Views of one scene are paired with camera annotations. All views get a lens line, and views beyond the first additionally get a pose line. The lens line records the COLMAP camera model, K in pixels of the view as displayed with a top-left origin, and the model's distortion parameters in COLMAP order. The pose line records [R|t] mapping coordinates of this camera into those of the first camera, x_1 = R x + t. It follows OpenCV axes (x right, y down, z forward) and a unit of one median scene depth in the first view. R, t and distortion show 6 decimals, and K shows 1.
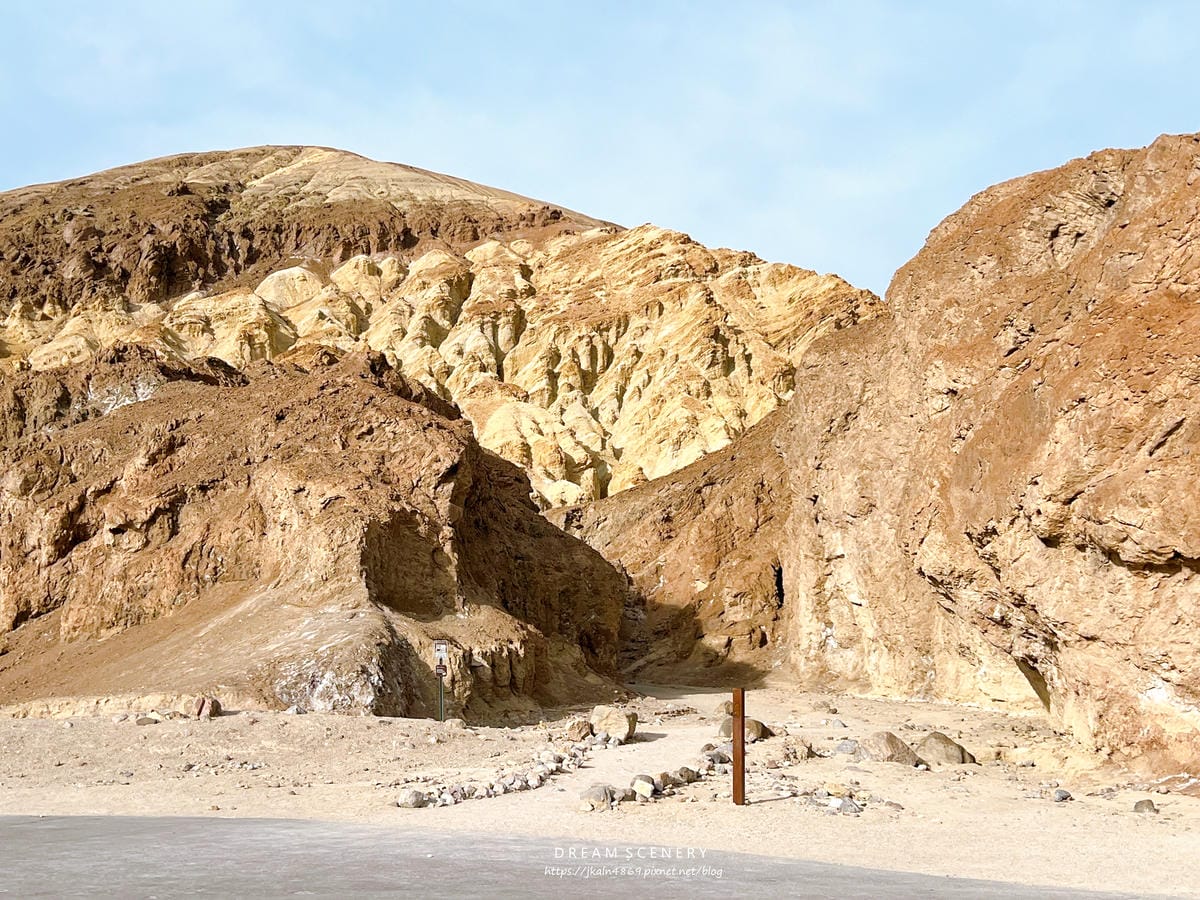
lens RADIAL K [[1587.4, 0, 590.1], [0, 1587.4, 461.6], [0, 0, 1]] dist [0.216684, 0.000000]
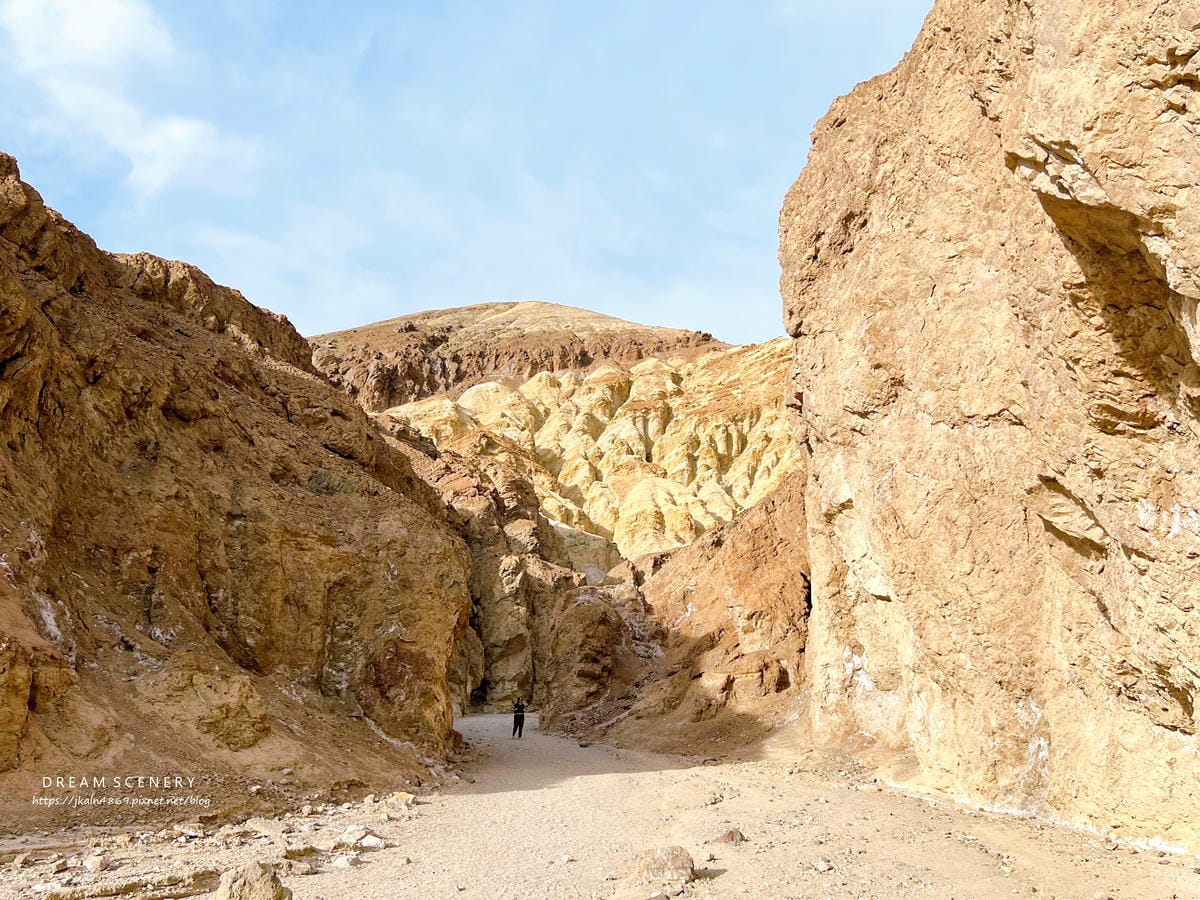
lens RADIAL K [[1186.1, 0, 611.2], [0, 1186.1, 439.0], [0, 0, 1]] dist [0.076076, 0.000000]
pose [[0.991225, -0.024045, -0.129981, 0.085780], [0.011027, 0.994931, -0.099956, 0.049190], [0.131726, 0.097645, 0.986465, 0.398028]]
